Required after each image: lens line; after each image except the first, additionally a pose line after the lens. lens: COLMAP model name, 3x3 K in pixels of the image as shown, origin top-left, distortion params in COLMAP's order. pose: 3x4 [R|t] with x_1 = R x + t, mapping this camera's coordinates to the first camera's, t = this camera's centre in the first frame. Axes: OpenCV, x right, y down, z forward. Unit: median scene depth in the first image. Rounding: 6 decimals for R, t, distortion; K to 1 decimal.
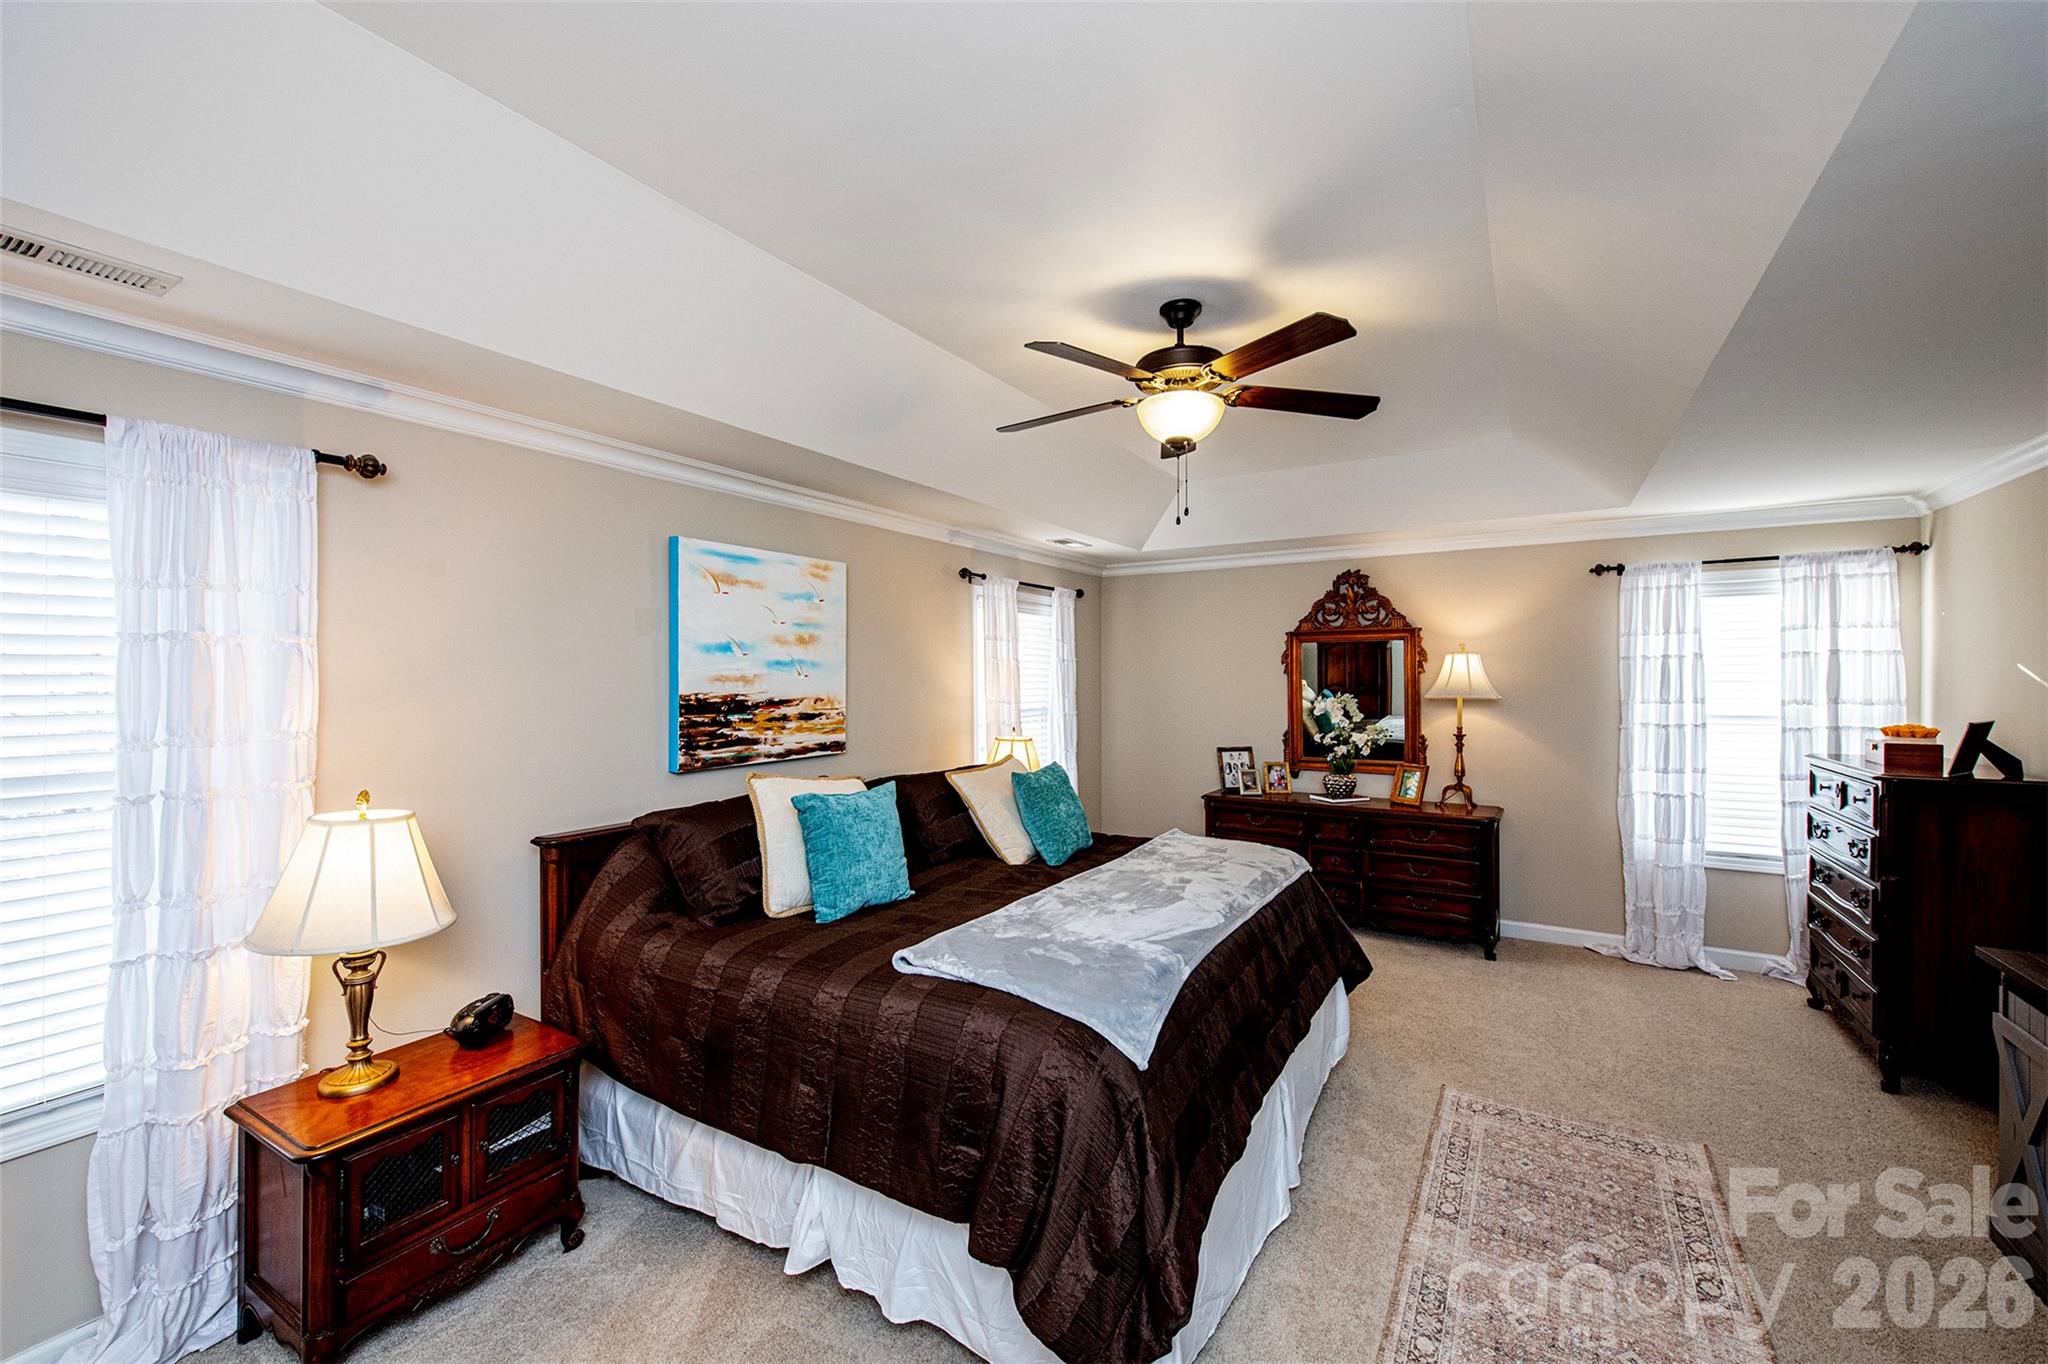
lens RADIAL K [[820.0, 0, 1027.2], [0, 820.0, 677.9], [0, 0, 1]] dist [-0.000208, -0.000372]
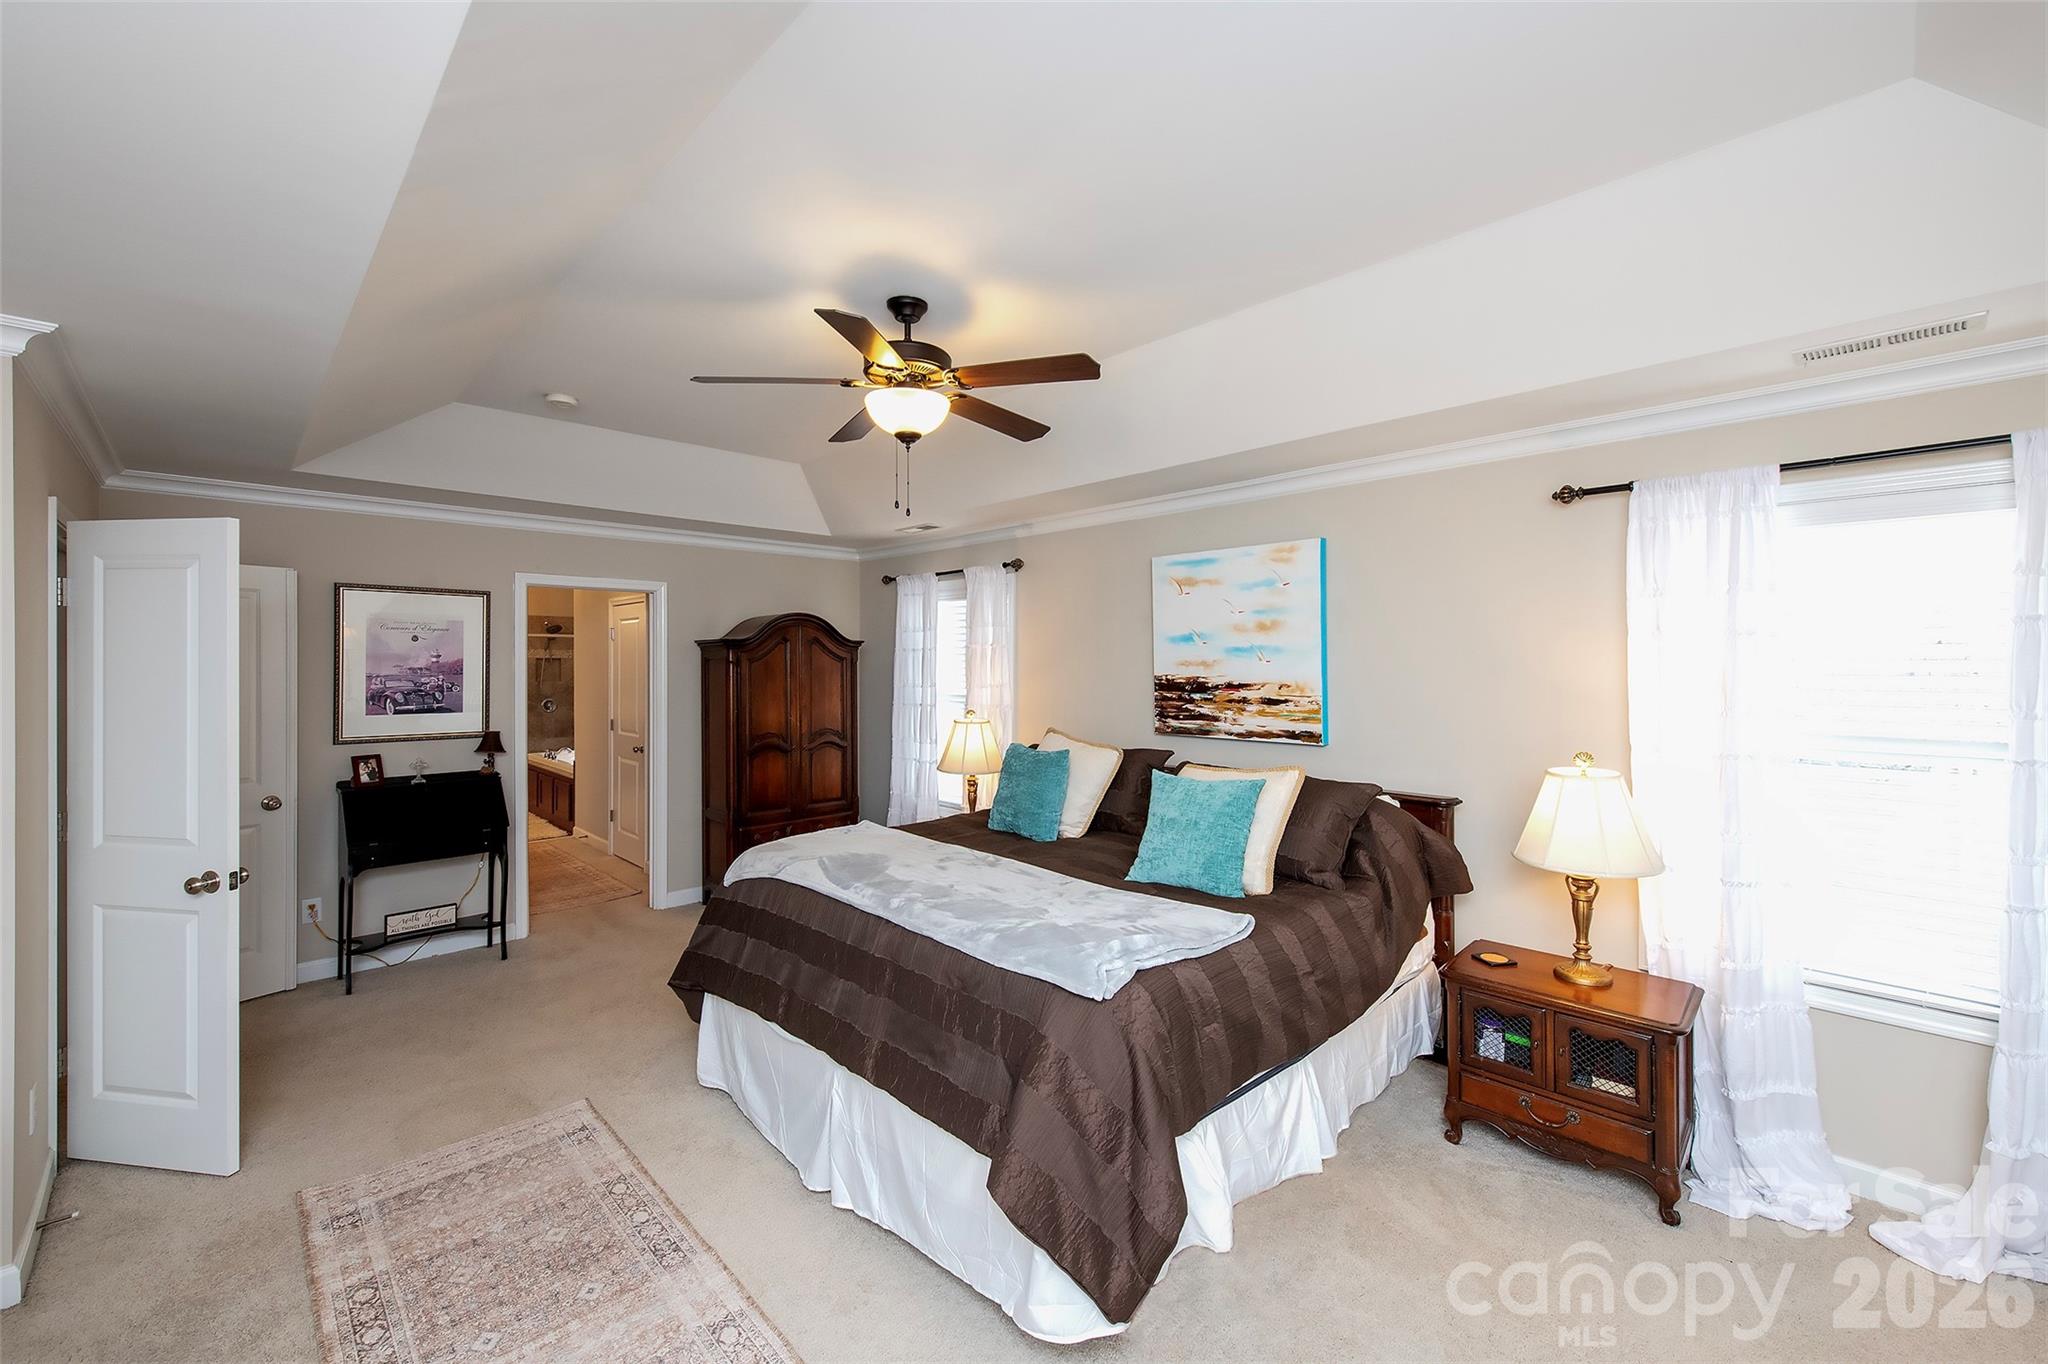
lens RADIAL K [[820.0, 0, 1027.0], [0, 820.0, 663.8], [0, 0, 1]] dist [-0.000208, -0.000372]
pose [[-0.245819, 0.007001, -0.969291, 0.833833], [0.001064, 0.999975, 0.006953, -0.007156], [0.969315, 0.000678, -0.245820, 1.017896]]
